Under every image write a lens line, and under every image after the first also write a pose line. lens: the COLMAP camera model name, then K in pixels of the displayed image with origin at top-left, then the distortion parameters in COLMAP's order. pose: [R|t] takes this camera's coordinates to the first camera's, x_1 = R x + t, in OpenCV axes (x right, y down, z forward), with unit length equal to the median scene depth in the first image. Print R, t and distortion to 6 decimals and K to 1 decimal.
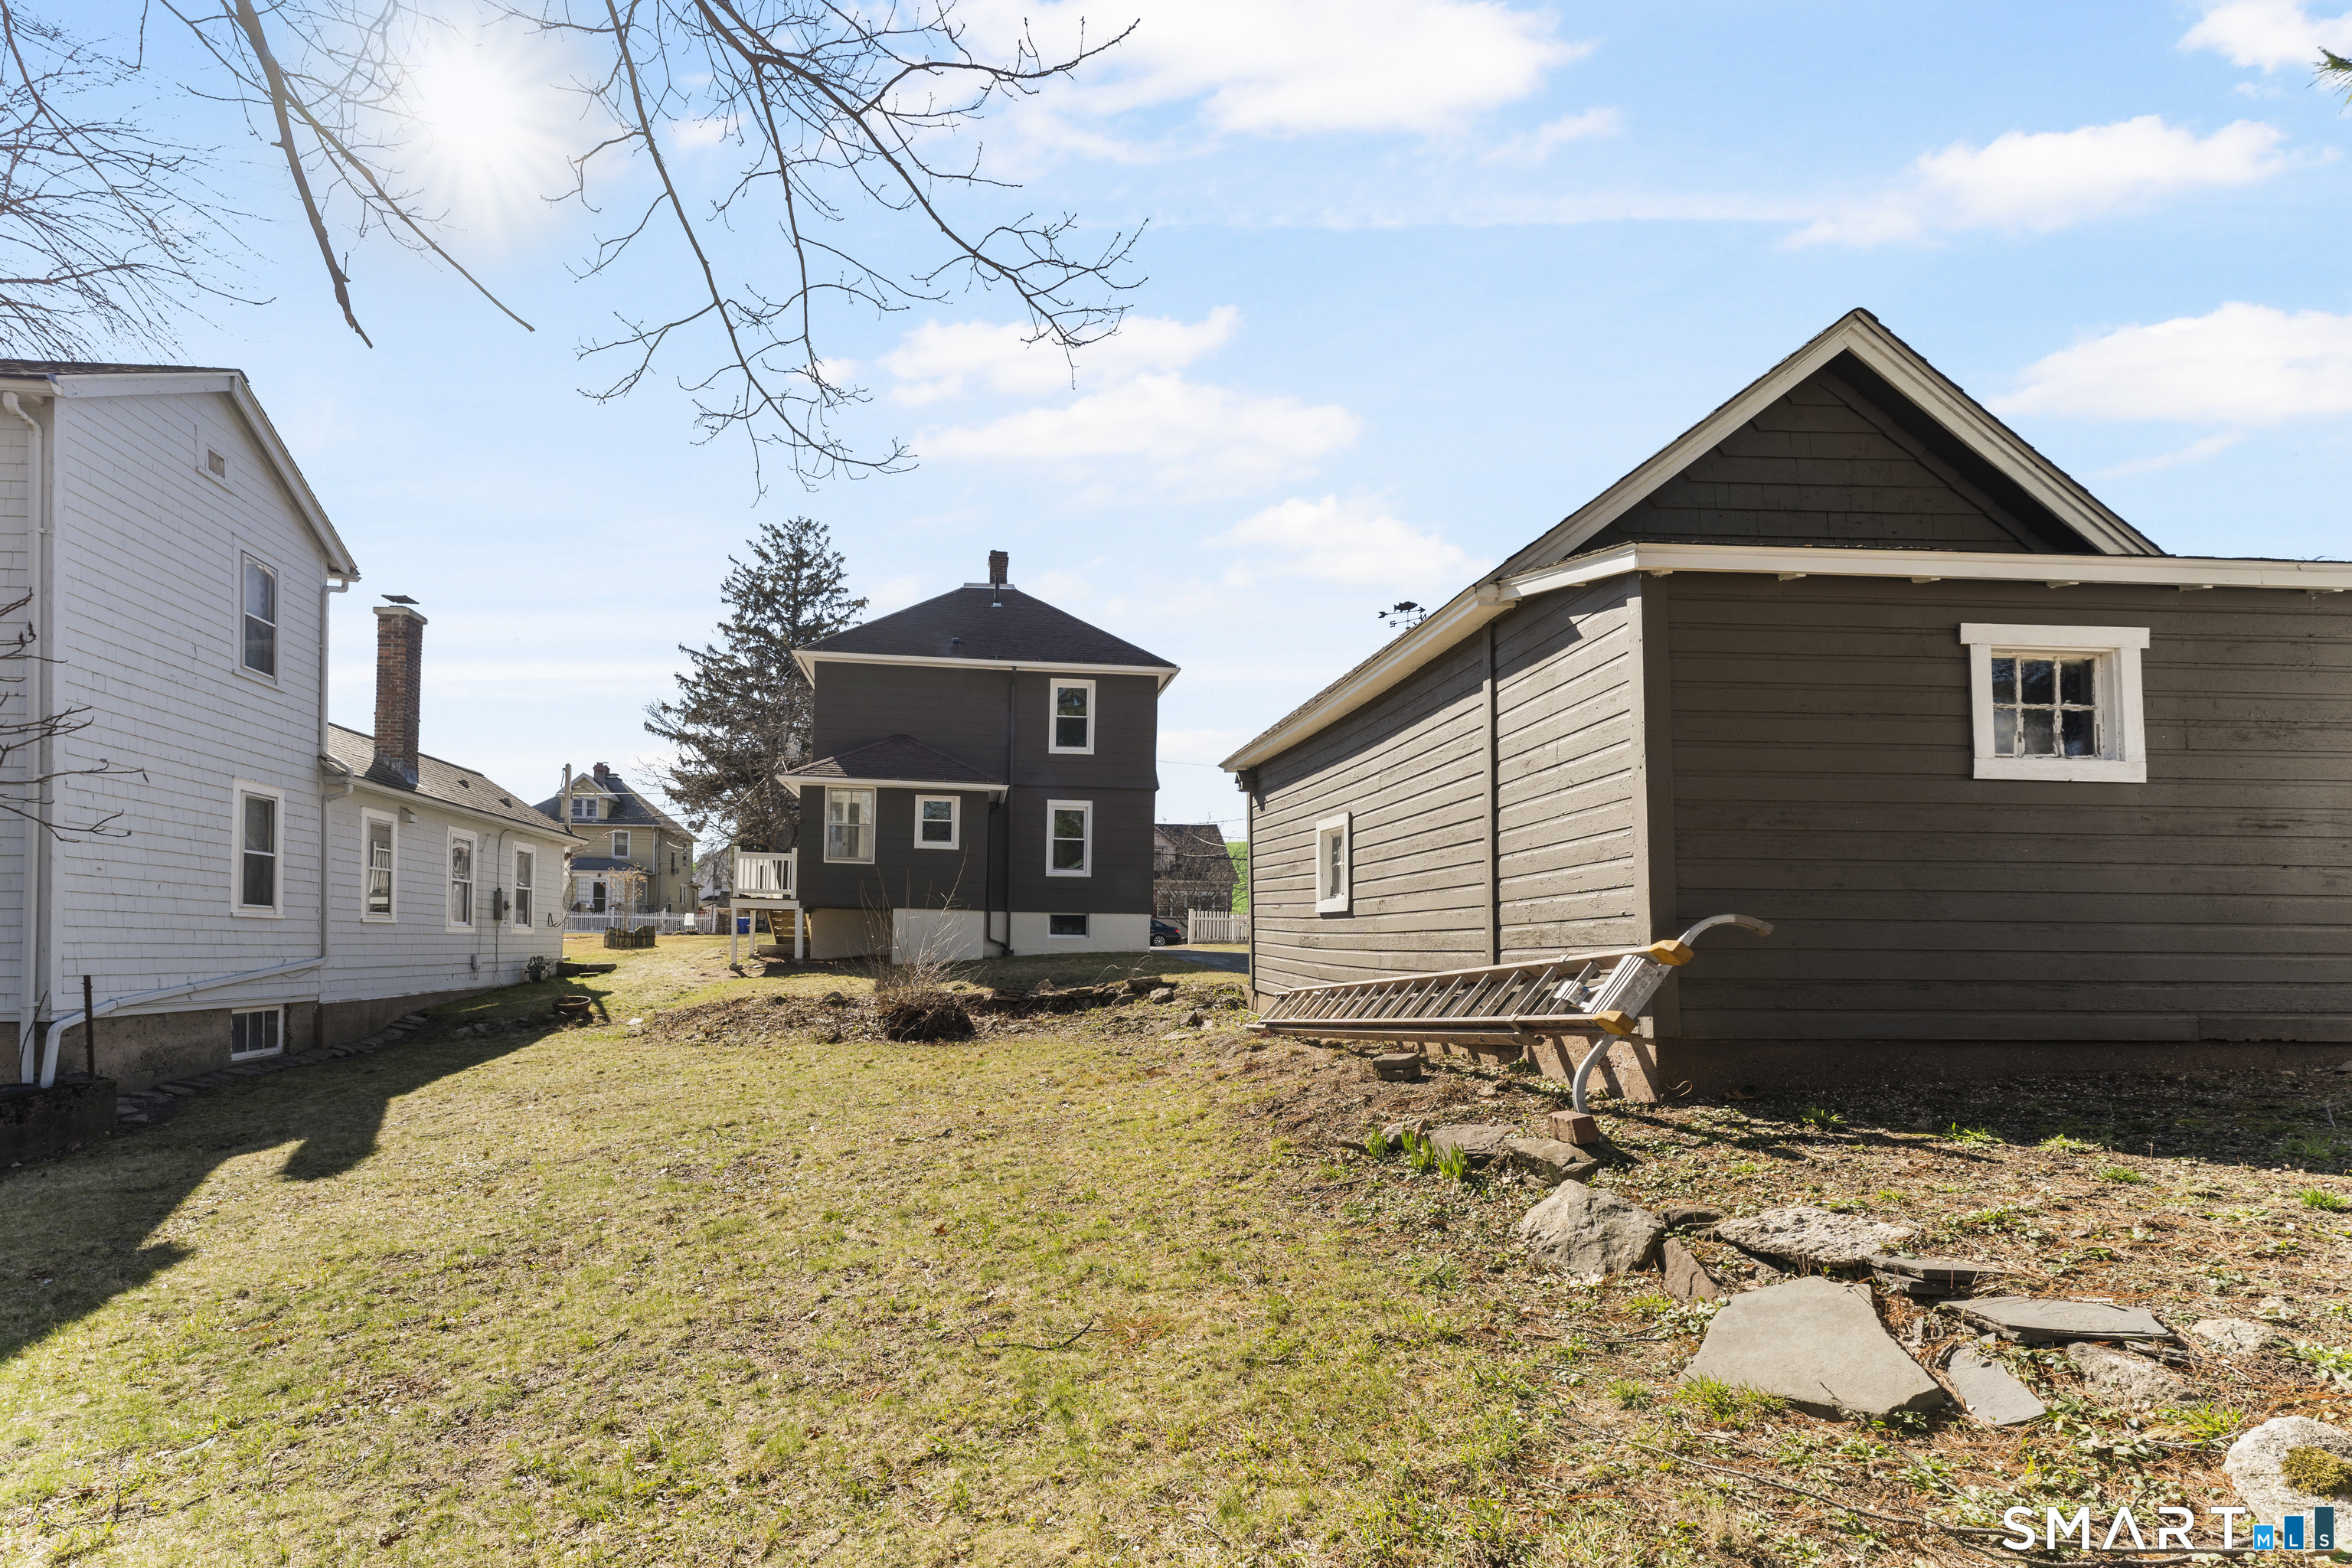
lens RADIAL K [[983.2, 0, 1175.9], [0, 983.2, 879.7], [0, 0, 1]] dist [0.001721, 0.000110]
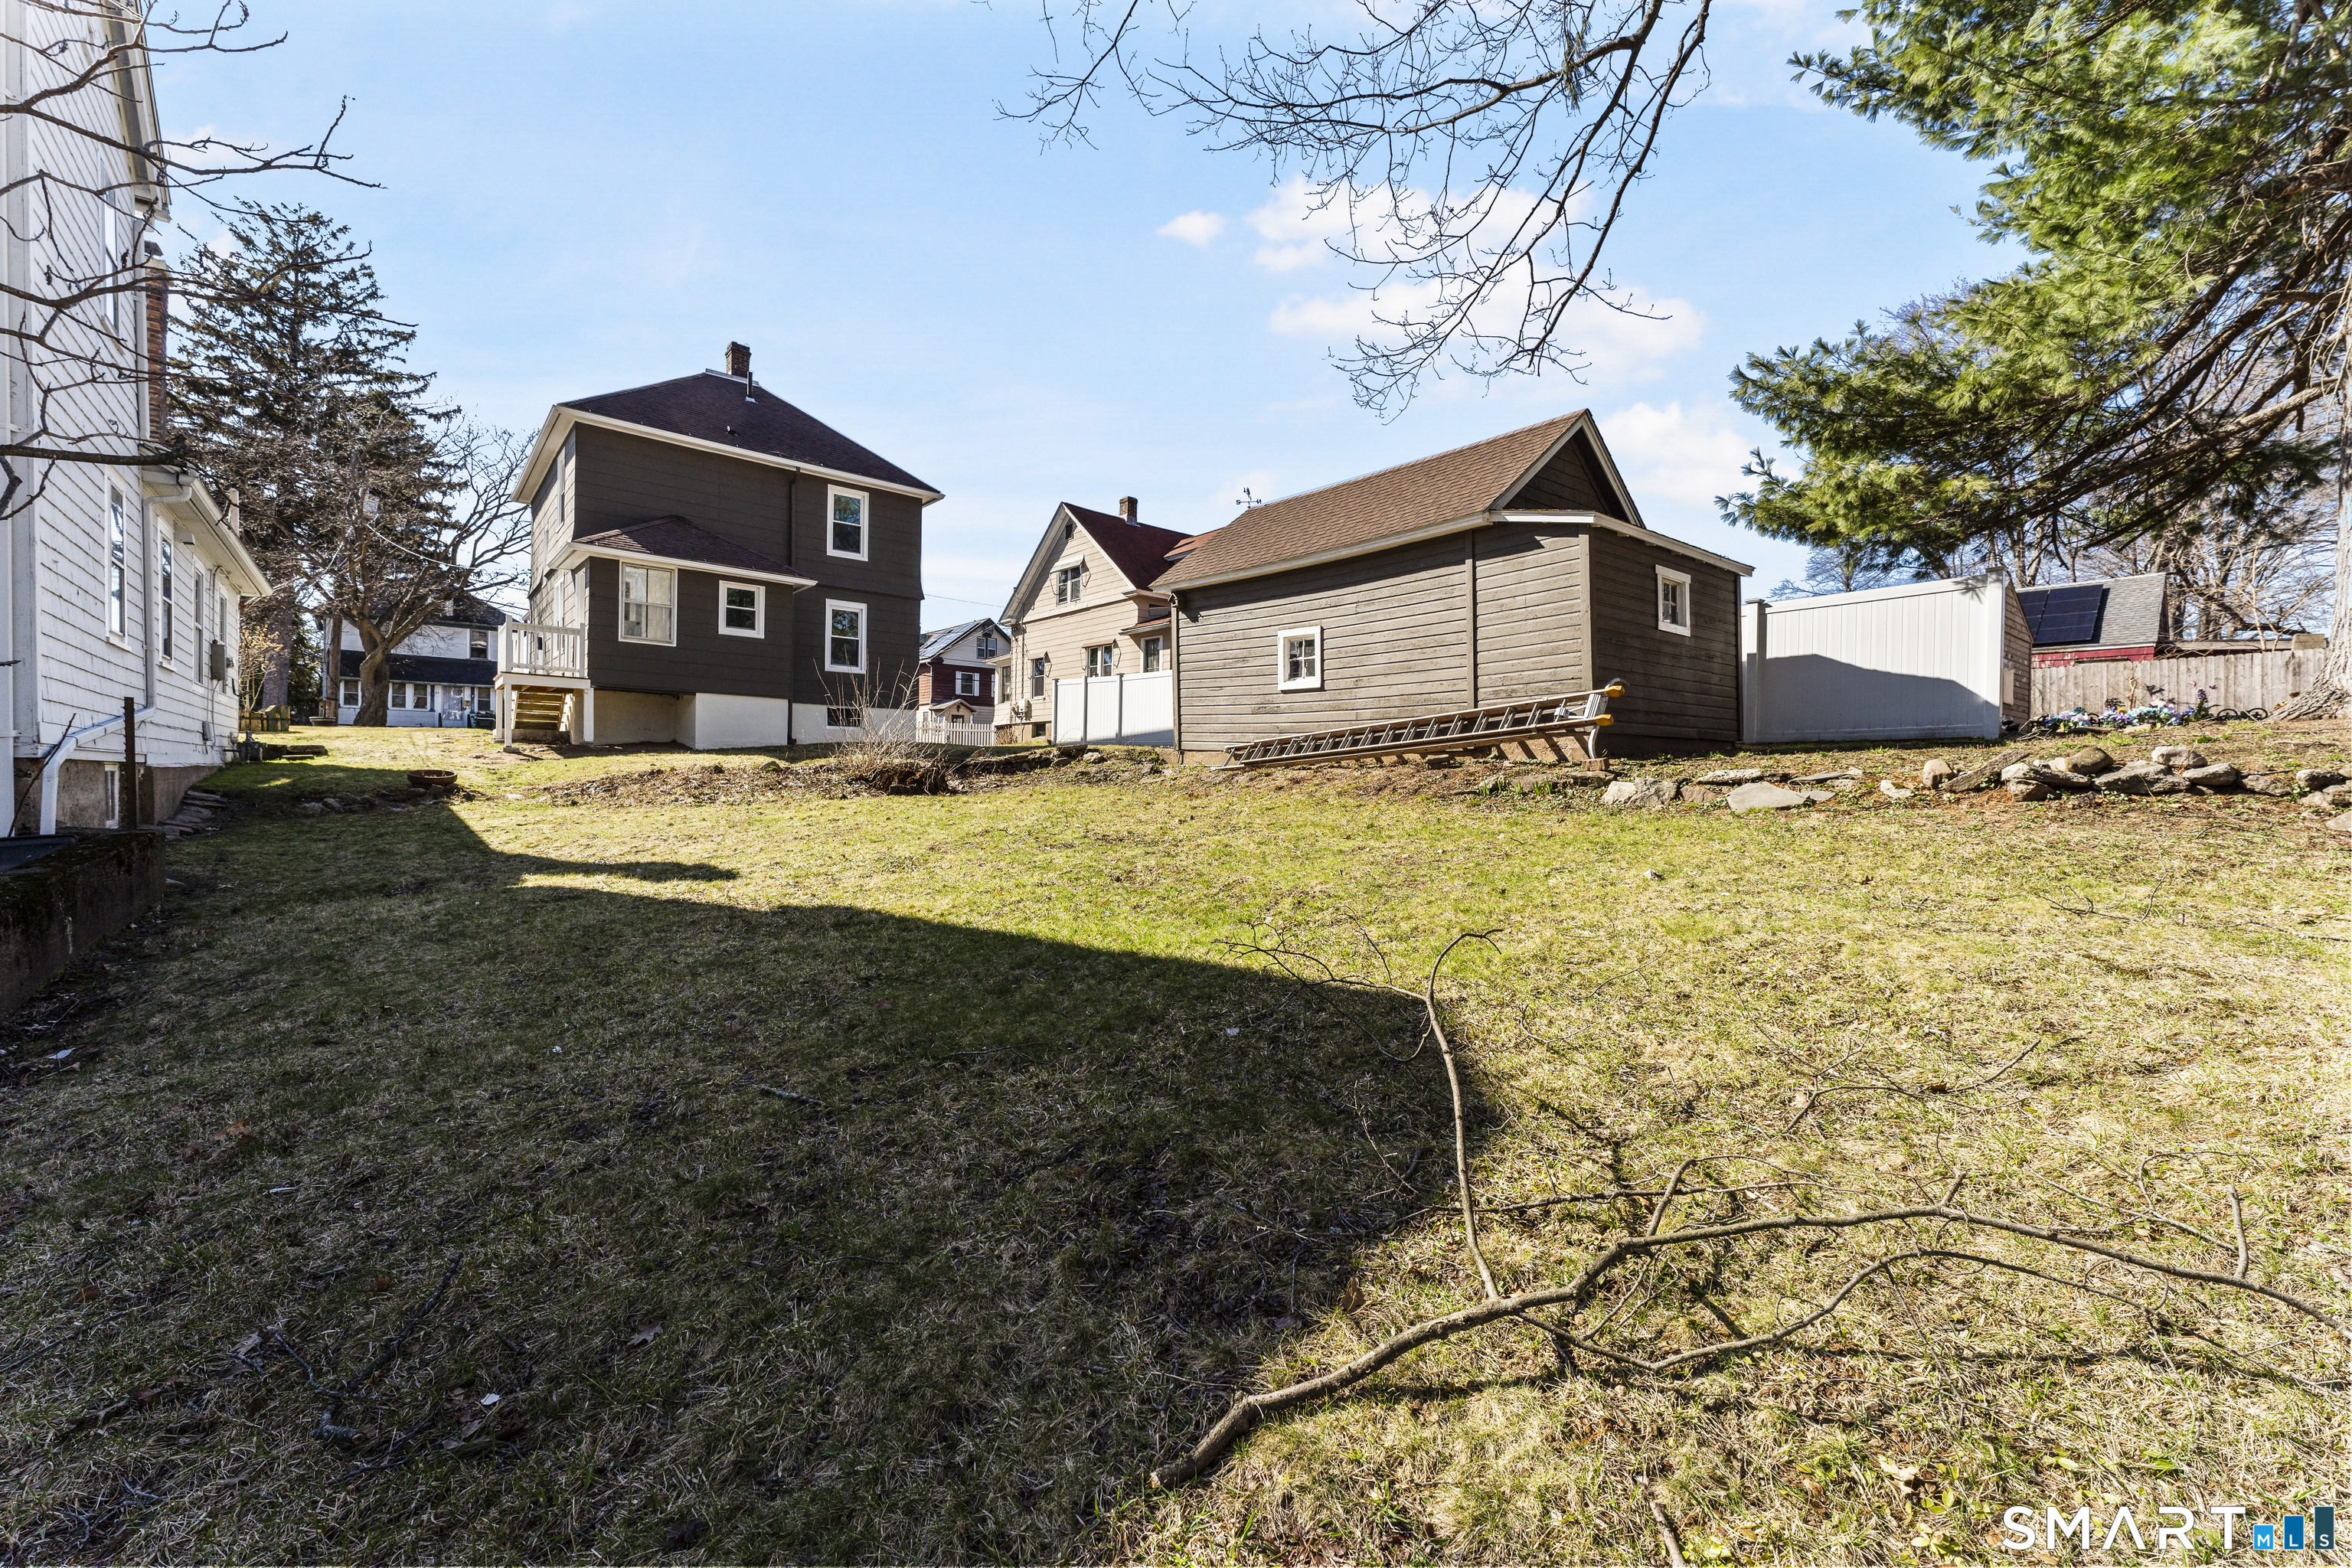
lens RADIAL K [[955.2, 0, 1185.7], [0, 955.2, 723.6], [0, 0, 1]] dist [0.001091, 0.000094]
pose [[0.799172, 0.024507, 0.600603, -0.474108], [-0.025432, 0.999652, -0.006950, 0.054595], [-0.600565, -0.009720, 0.799517, -0.057891]]
